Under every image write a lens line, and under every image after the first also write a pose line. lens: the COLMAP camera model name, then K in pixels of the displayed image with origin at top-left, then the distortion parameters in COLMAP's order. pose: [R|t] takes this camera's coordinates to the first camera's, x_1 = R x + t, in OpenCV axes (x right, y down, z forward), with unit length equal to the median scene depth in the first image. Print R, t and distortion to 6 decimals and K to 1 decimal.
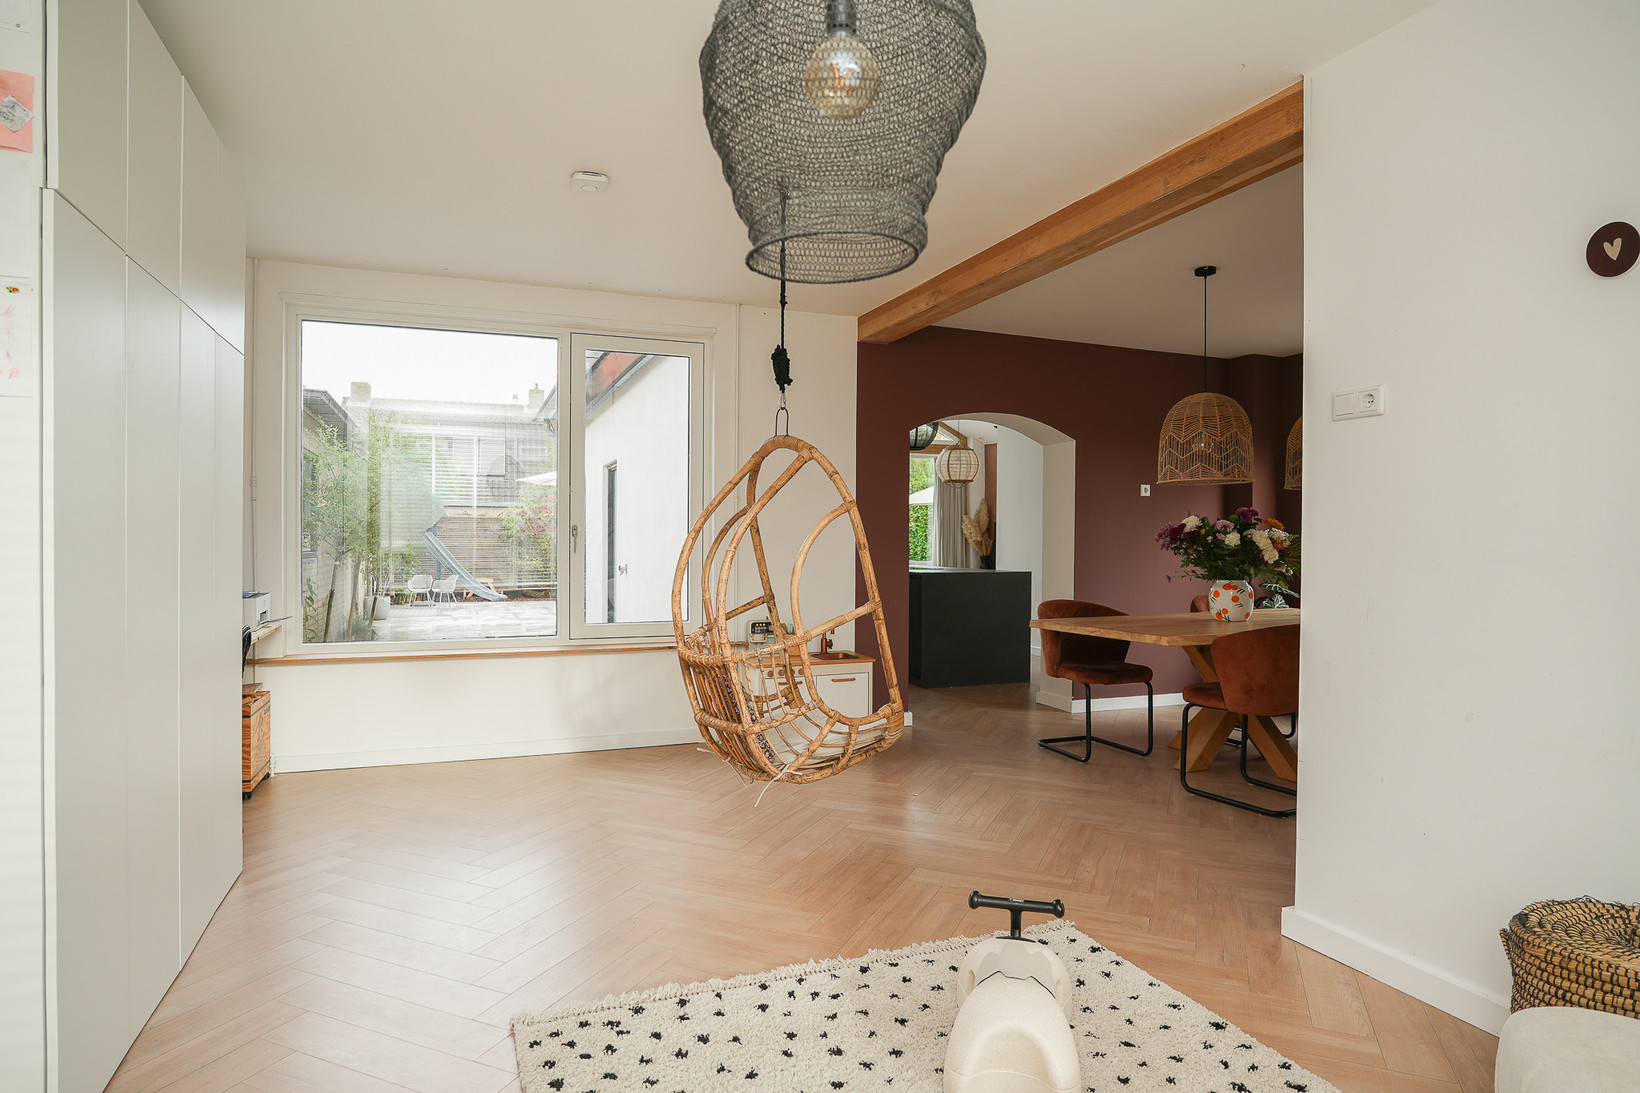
lens RADIAL K [[902.7, 0, 808.4], [0, 902.7, 545.2], [0, 0, 1]] dist [-0.045440, 0.022445]
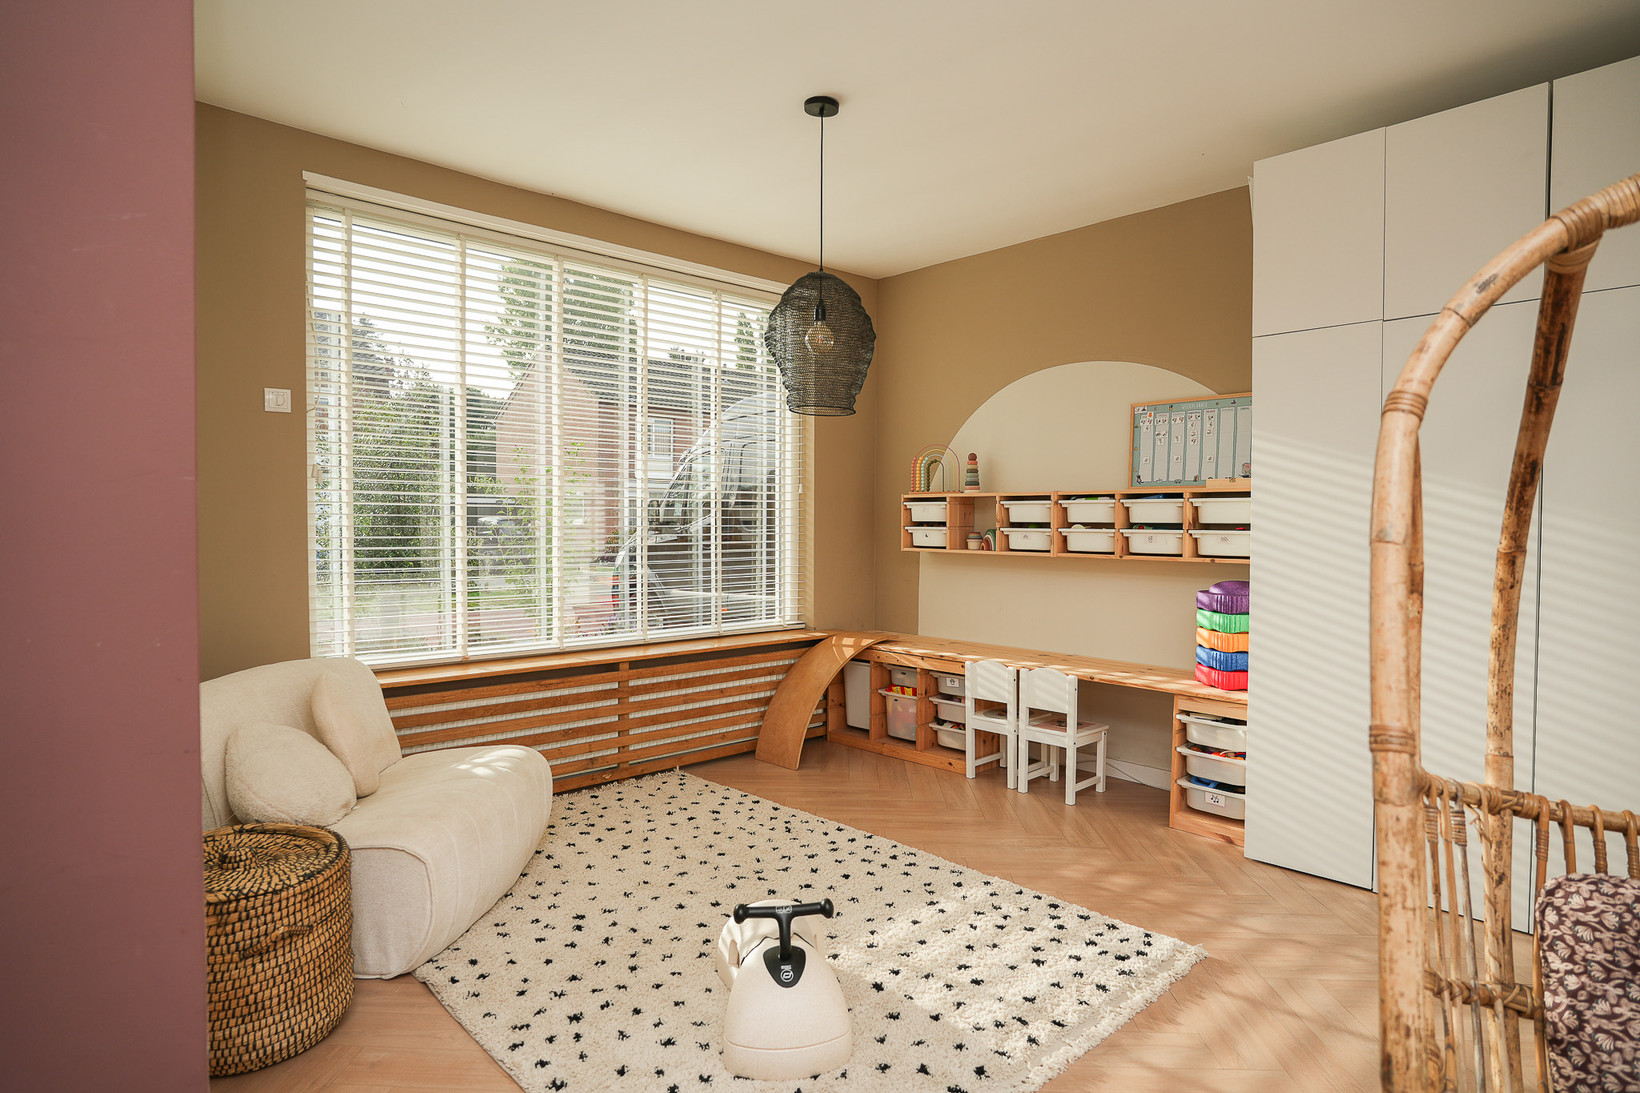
lens RADIAL K [[902.7, 0, 823.3], [0, 902.7, 547.3], [0, 0, 1]] dist [-0.045440, 0.022445]
pose [[-0.924378, -0.002233, -0.381471, 0.214602], [-0.015706, 0.999358, 0.032209, -0.002829], [0.381154, 0.035765, -0.923819, 0.724777]]
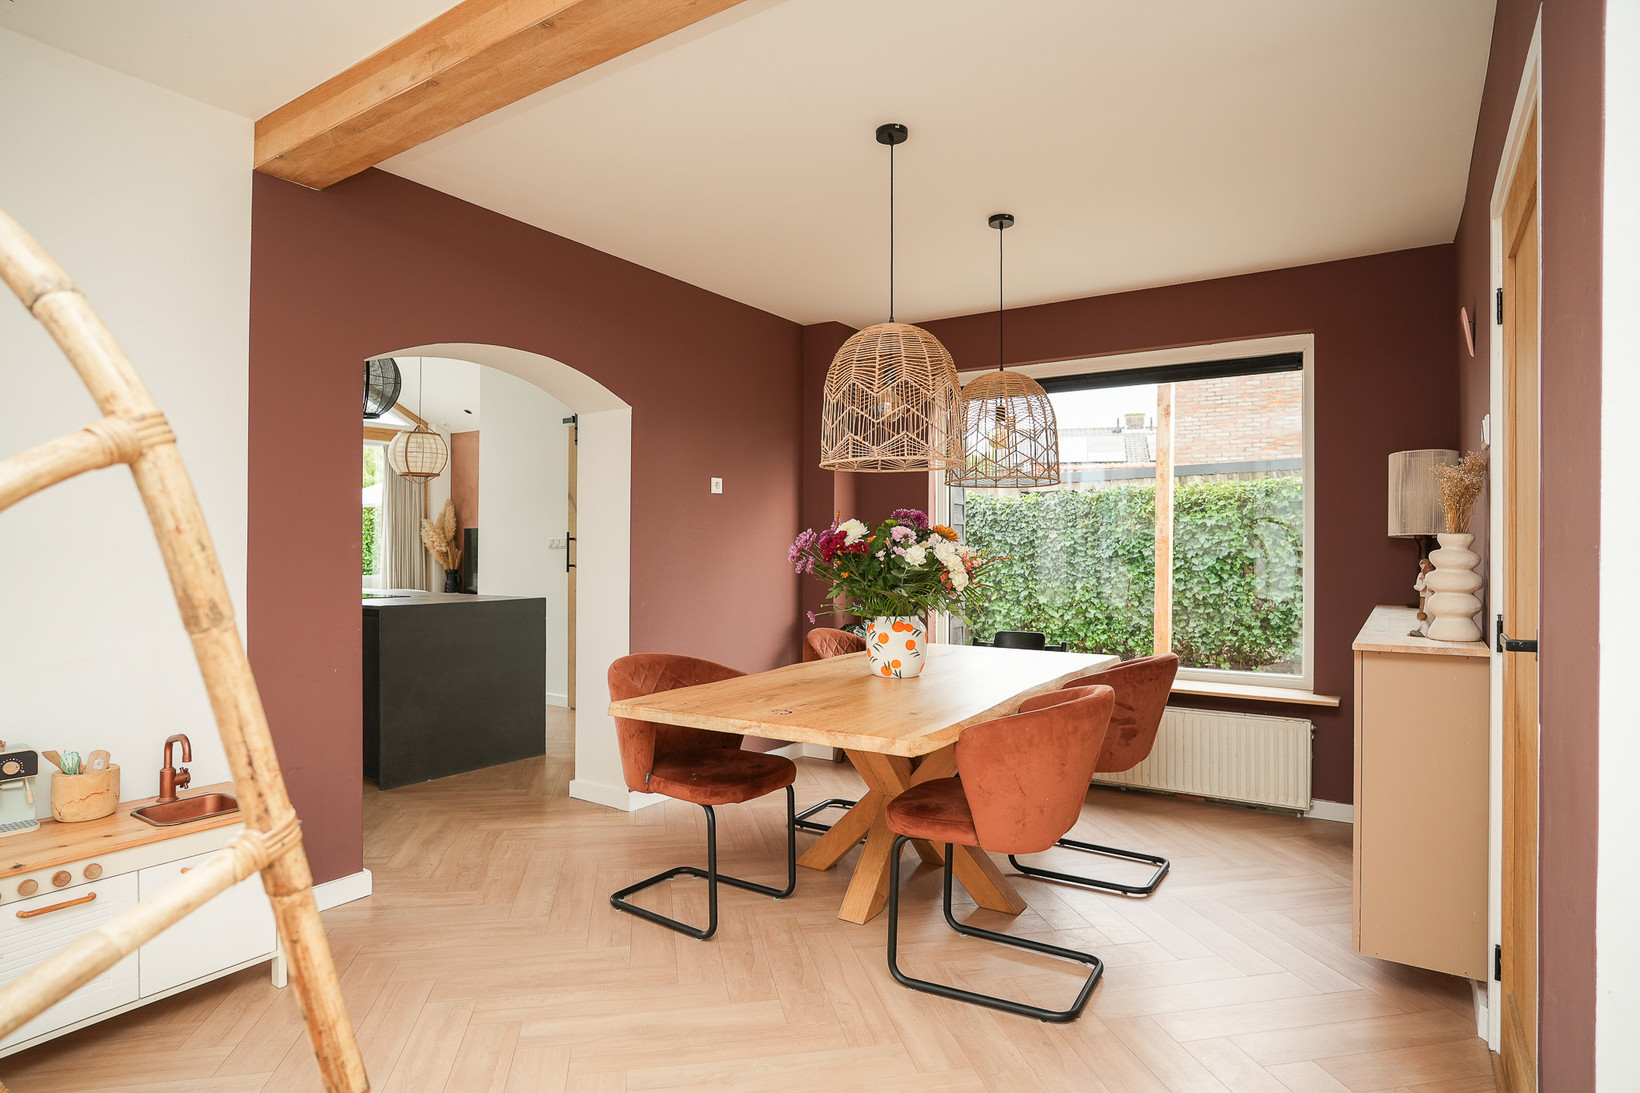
lens RADIAL K [[902.7, 0, 824.2], [0, 902.7, 545.3], [0, 0, 1]] dist [-0.045440, 0.022445]
pose [[0.821637, -0.000946, 0.570011, 0.035444], [0.005616, 0.999964, -0.006436, -0.008965], [-0.569984, 0.008489, 0.821612, 0.421989]]
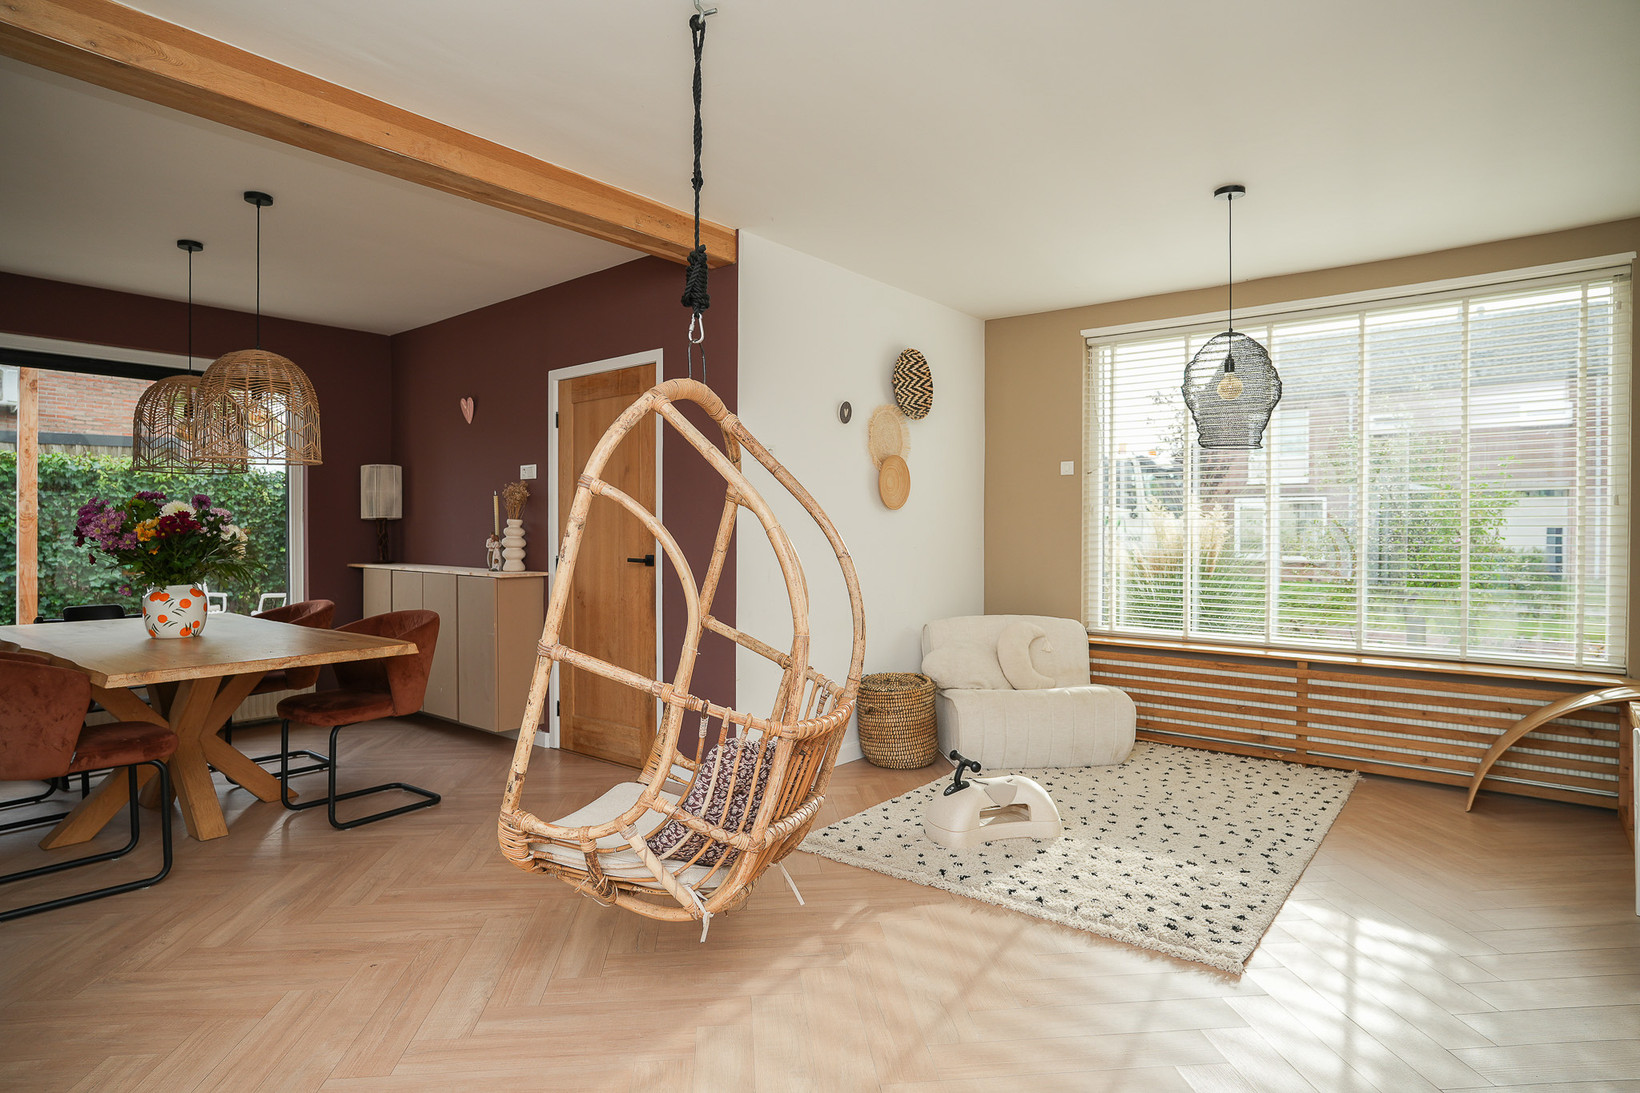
lens RADIAL K [[902.7, 0, 802.5], [0, 902.7, 539.0], [0, 0, 1]] dist [-0.045440, 0.022445]
pose [[-0.480112, -0.014571, 0.877086, -0.411893], [0.000312, 0.999859, 0.016781, -0.011768], [-0.877207, 0.008330, -0.480040, 0.795417]]
